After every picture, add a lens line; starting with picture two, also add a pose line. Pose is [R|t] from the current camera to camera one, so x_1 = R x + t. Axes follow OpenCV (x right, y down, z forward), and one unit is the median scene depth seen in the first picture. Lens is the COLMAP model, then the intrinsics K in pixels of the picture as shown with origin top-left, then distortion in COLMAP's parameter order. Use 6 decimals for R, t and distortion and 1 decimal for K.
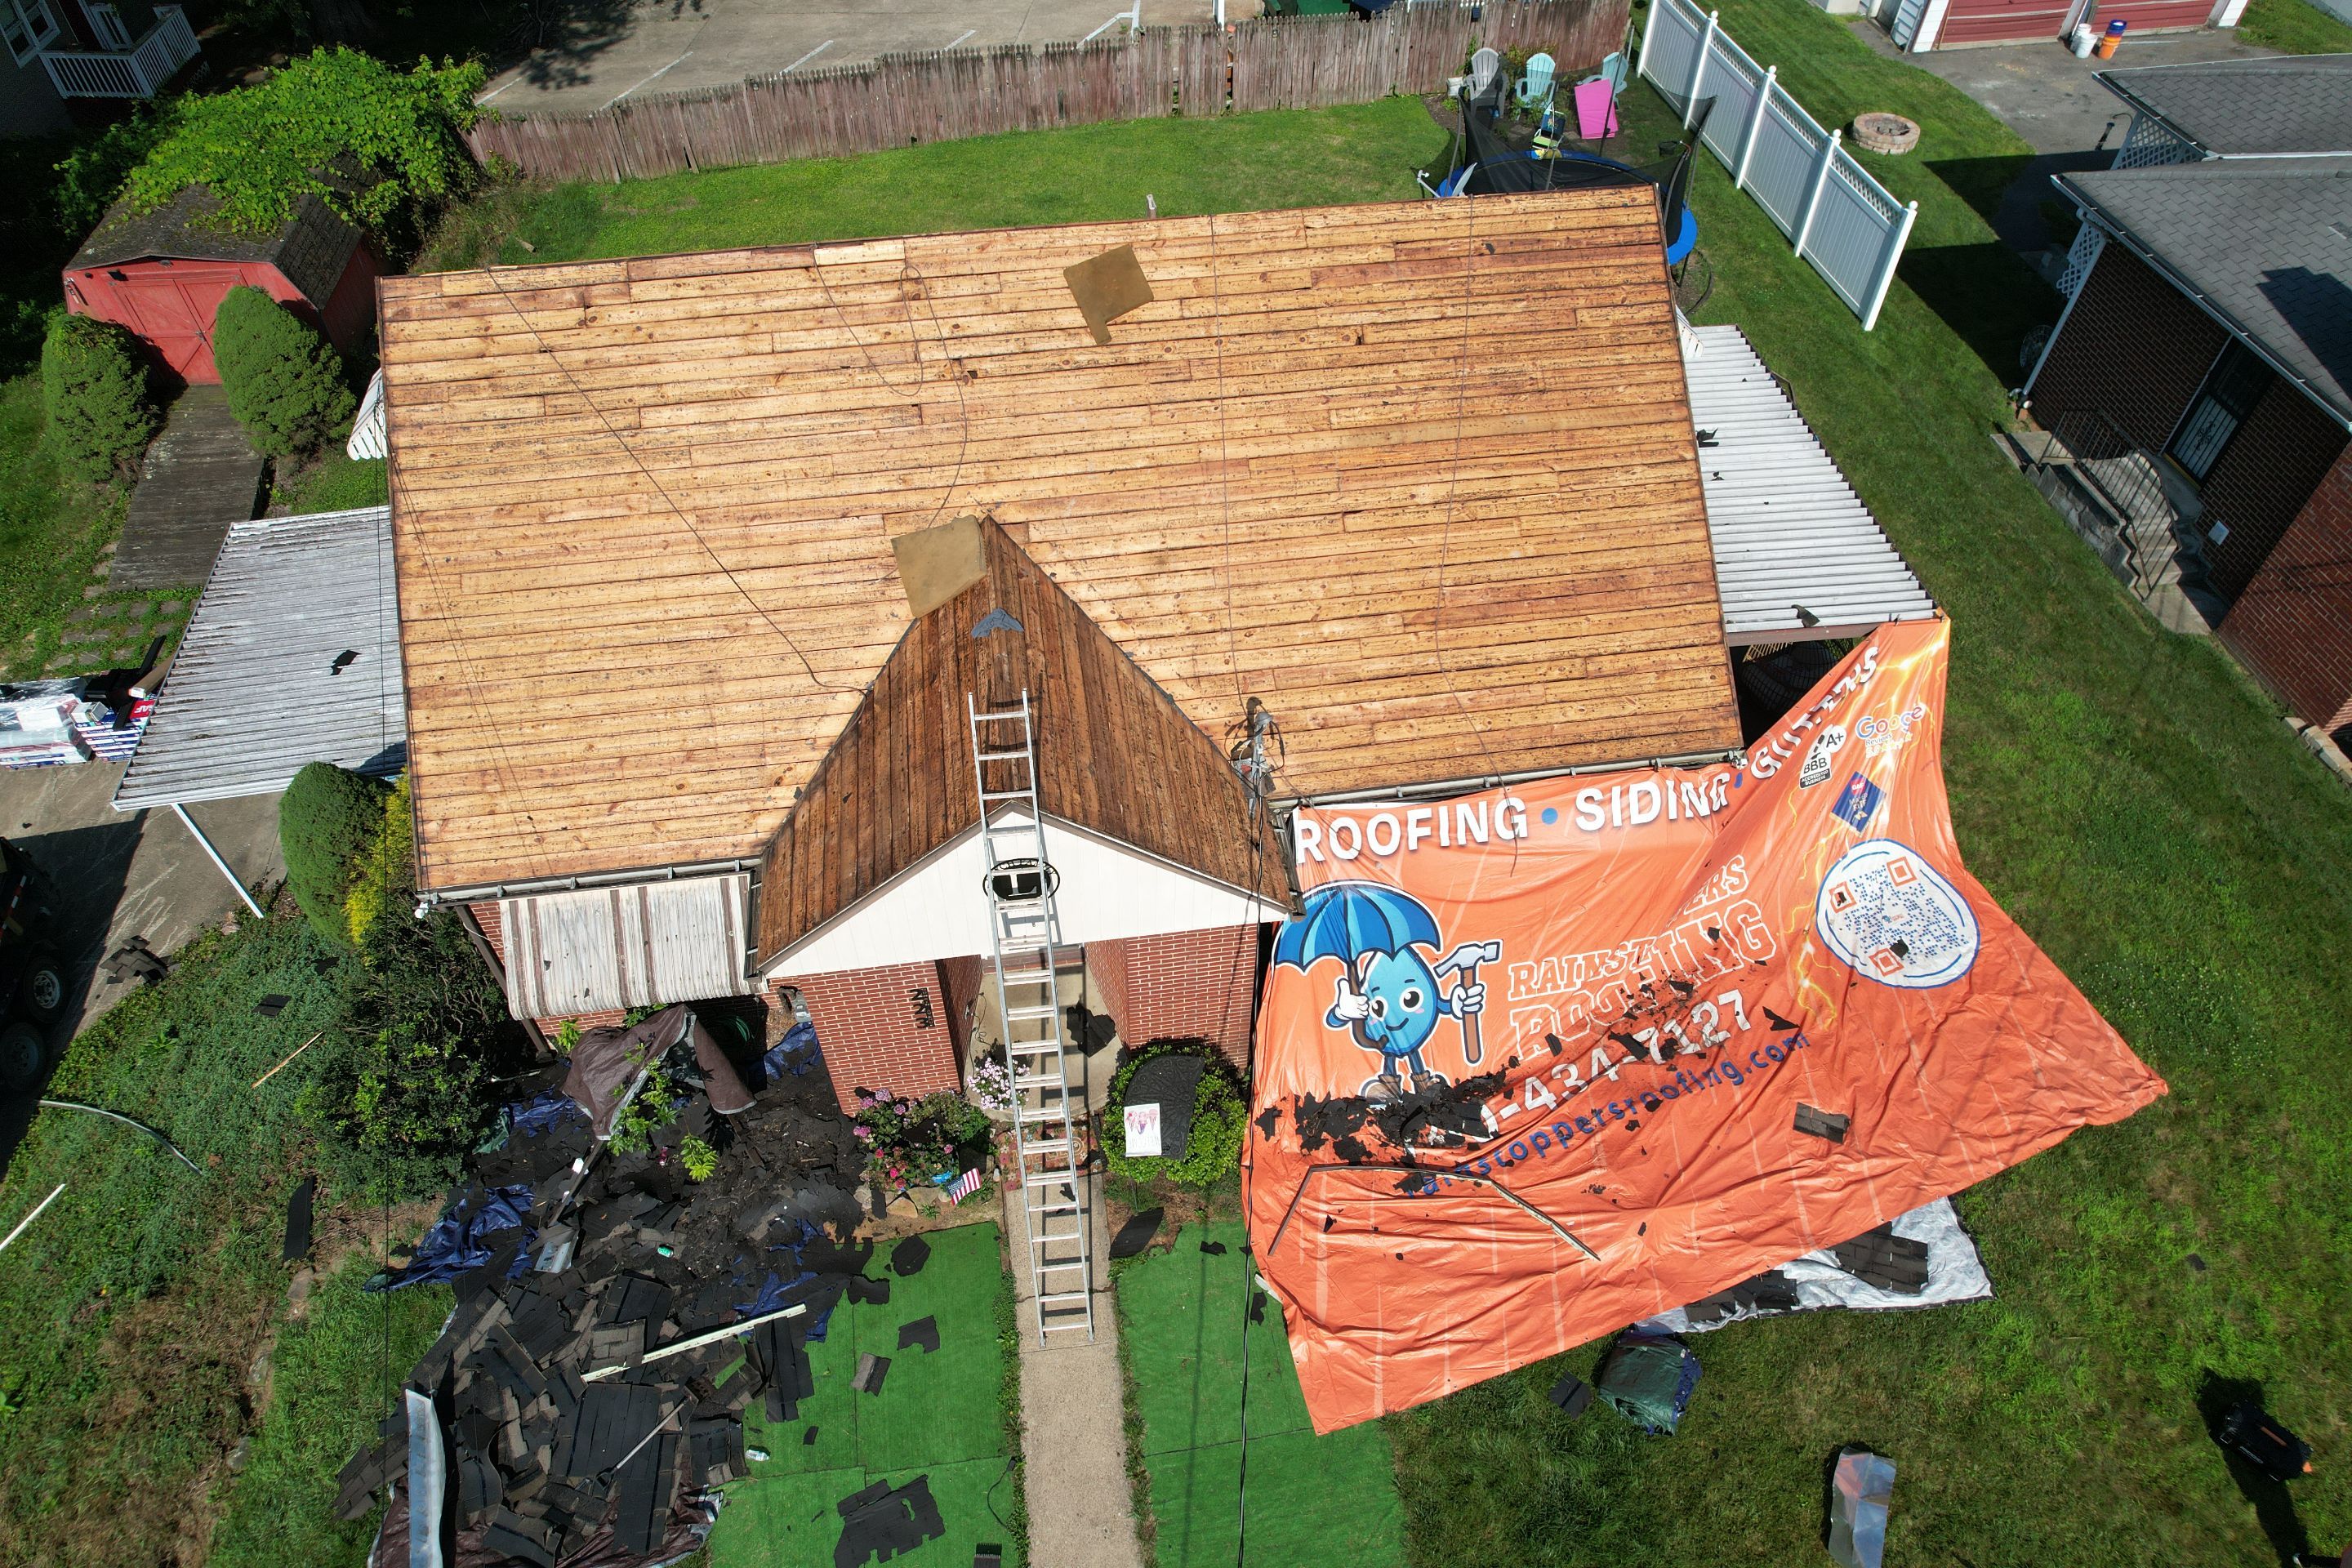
lens RADIAL K [[1499.6, 0, 1179.1], [0, 1499.6, 794.2], [0, 0, 1]] dist [-0.078469, 0.067123]
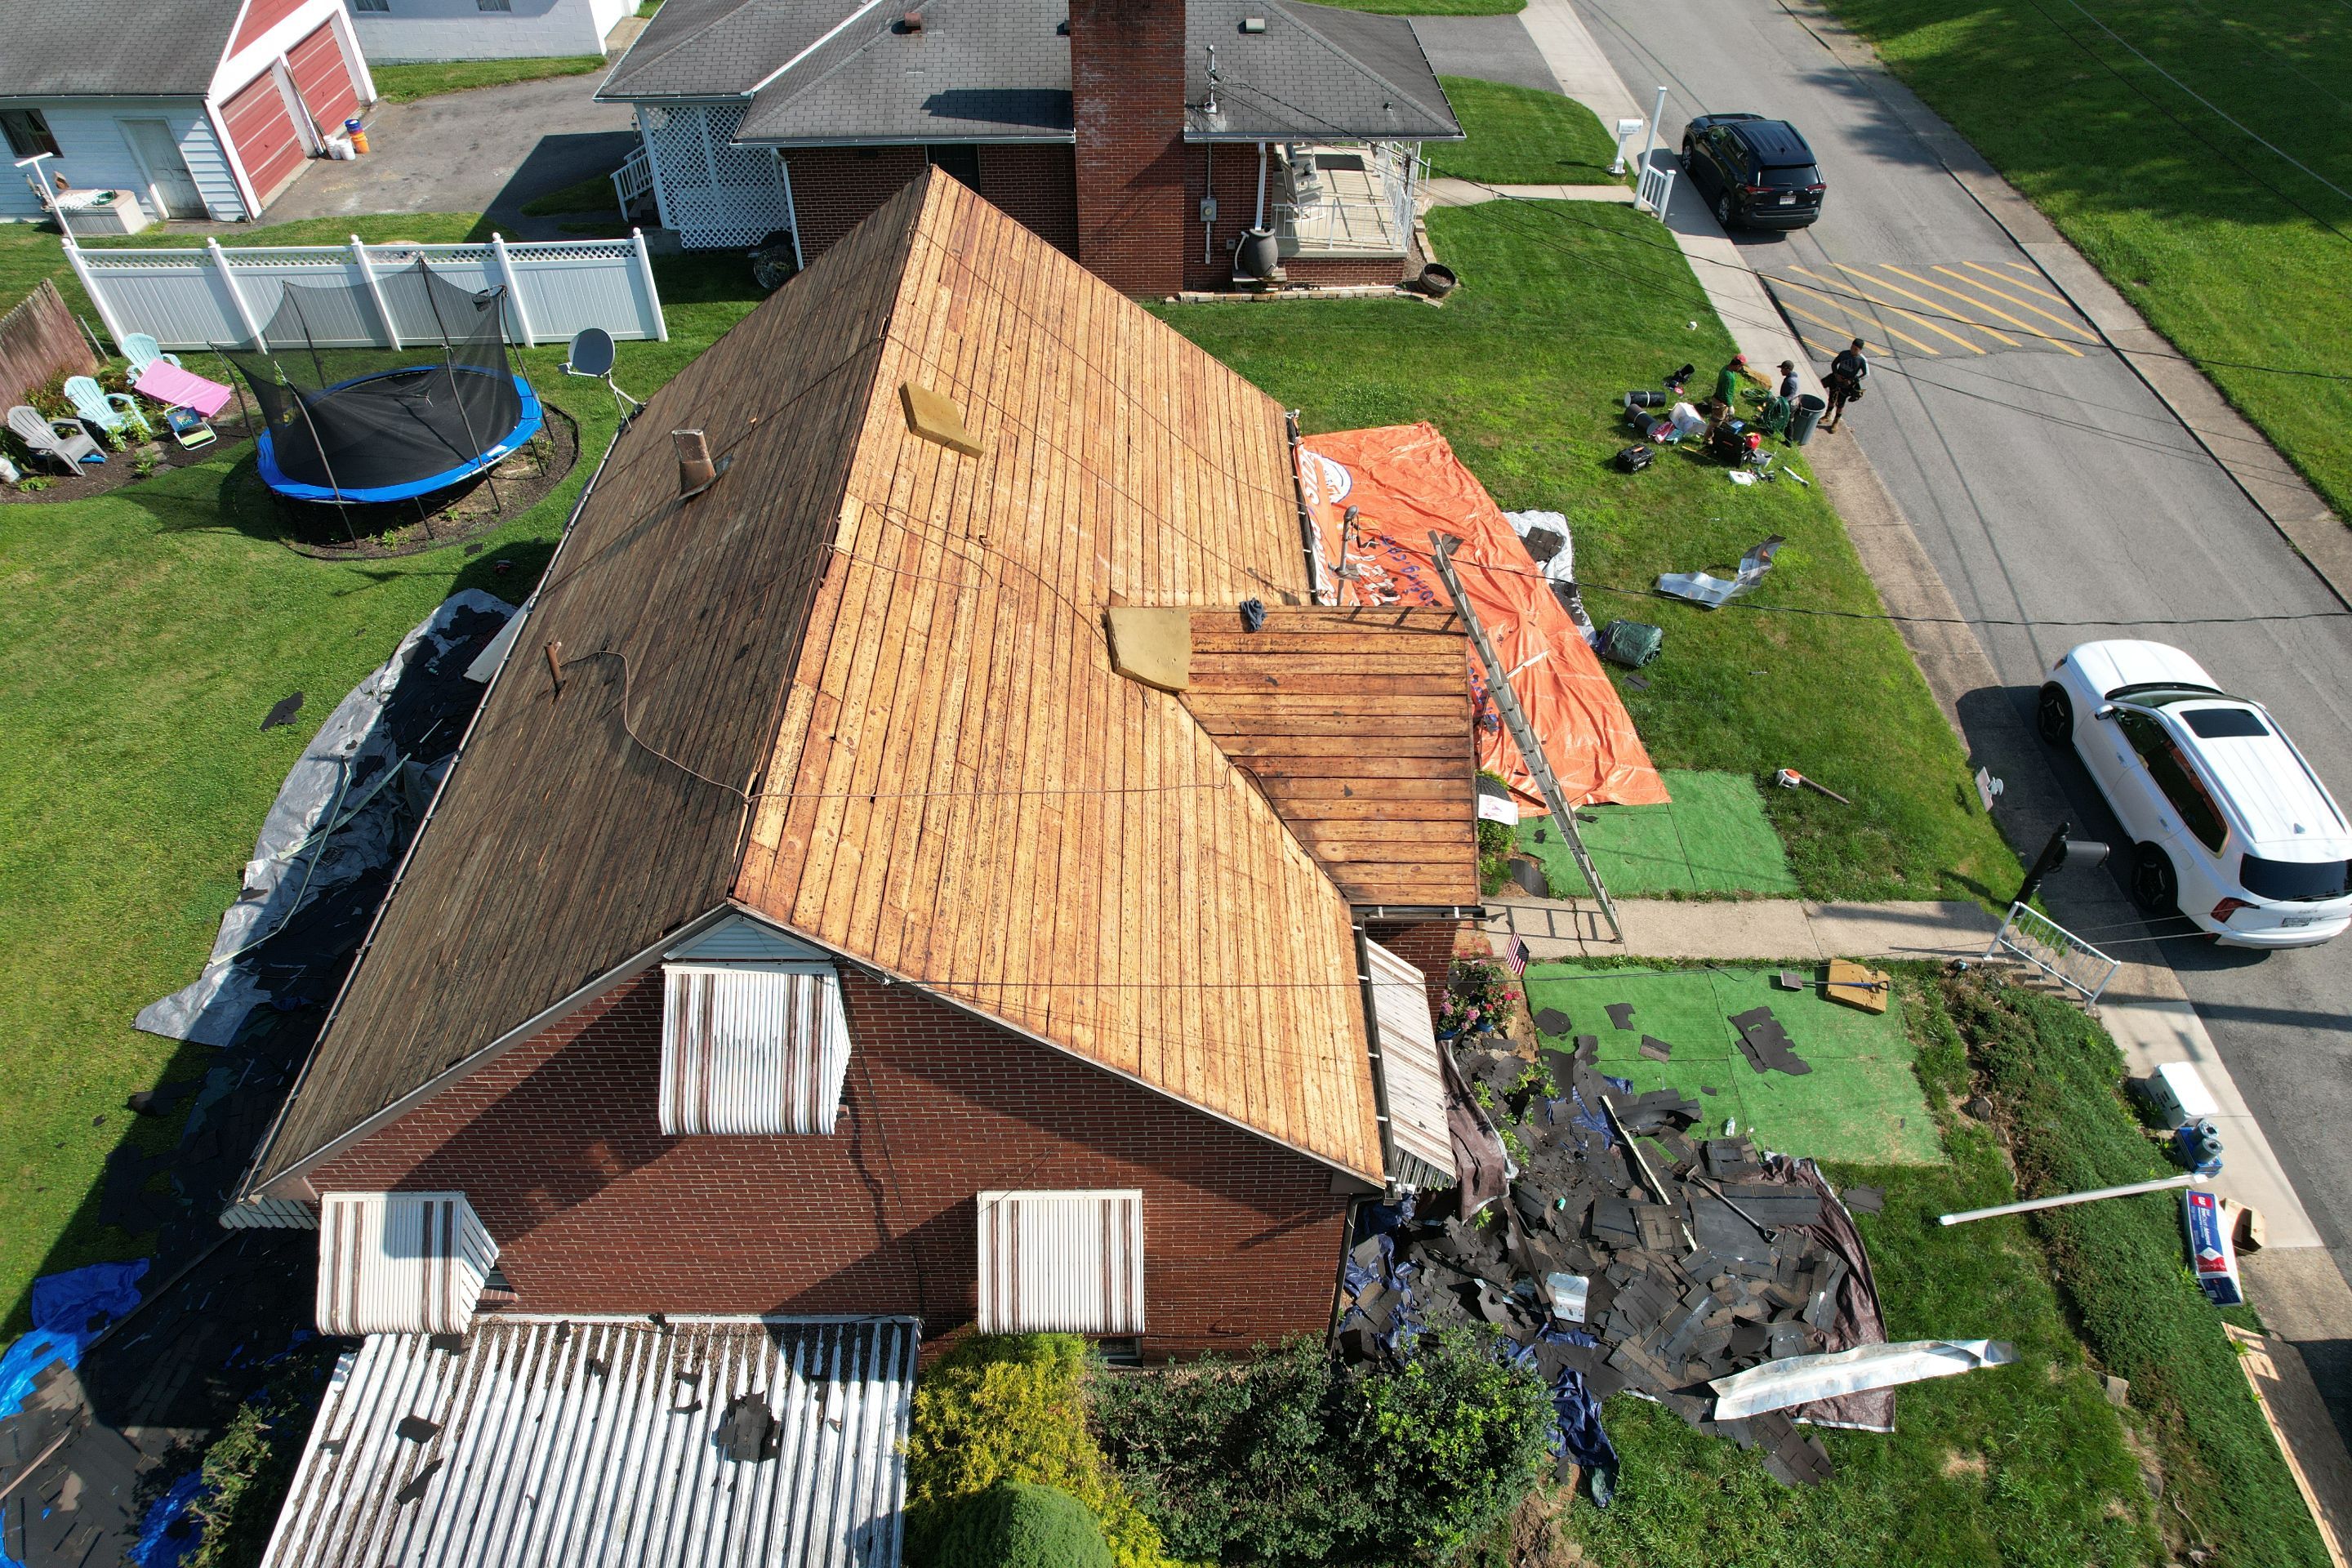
lens RADIAL K [[1499.6, 0, 1174.6], [0, 1499.6, 780.6], [0, 0, 1]] dist [-0.078469, 0.067123]
pose [[0.135496, -0.680893, 0.719740, -0.925157], [0.741204, 0.551713, 0.382399, -0.465412], [-0.657463, 0.481660, 0.579436, 0.402815]]
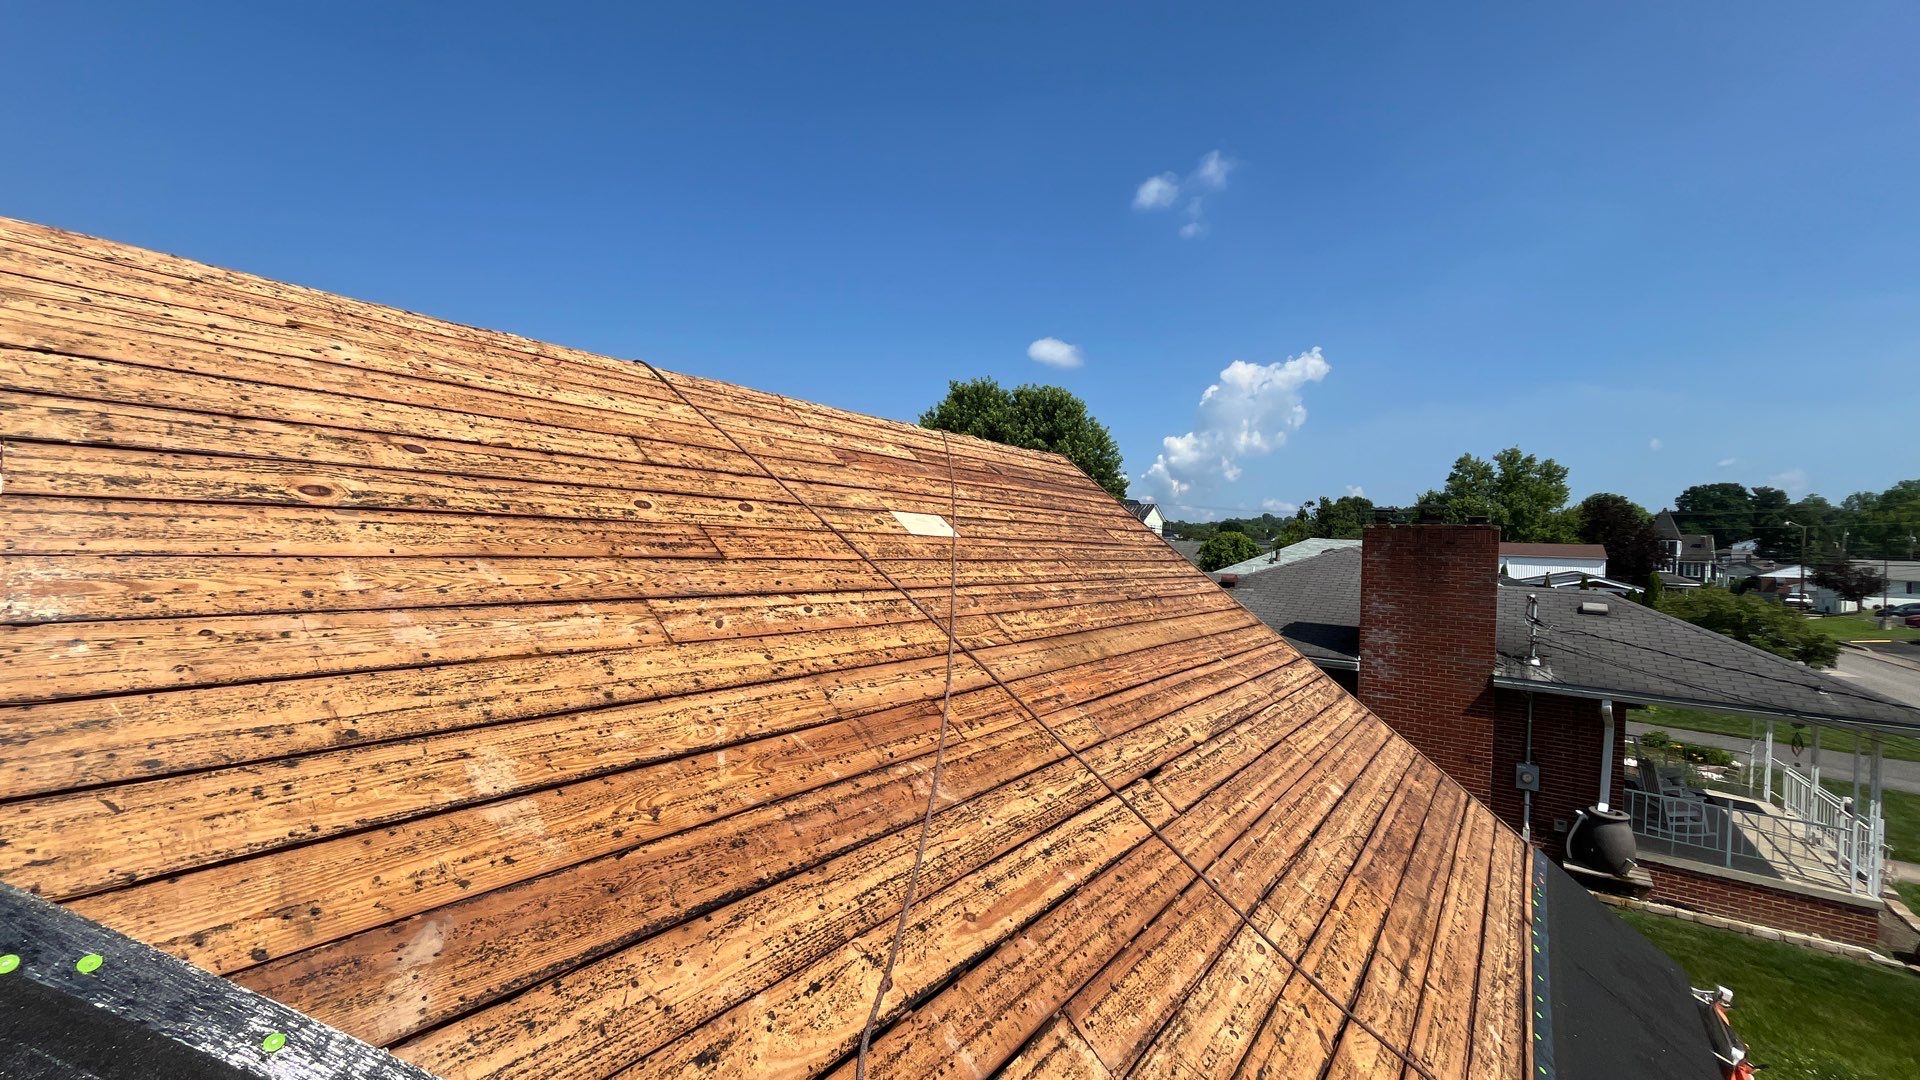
lens RADIAL K [[781.7, 0, 955.1], [0, 781.7, 534.9], [0, 0, 1]] dist [-0.002589, 0.000112]
pose [[0.704493, 0.035659, 0.708815, -0.092737], [0.505572, 0.675709, -0.536483, -0.139964], [-0.498083, 0.736305, 0.458004, 0.859189]]
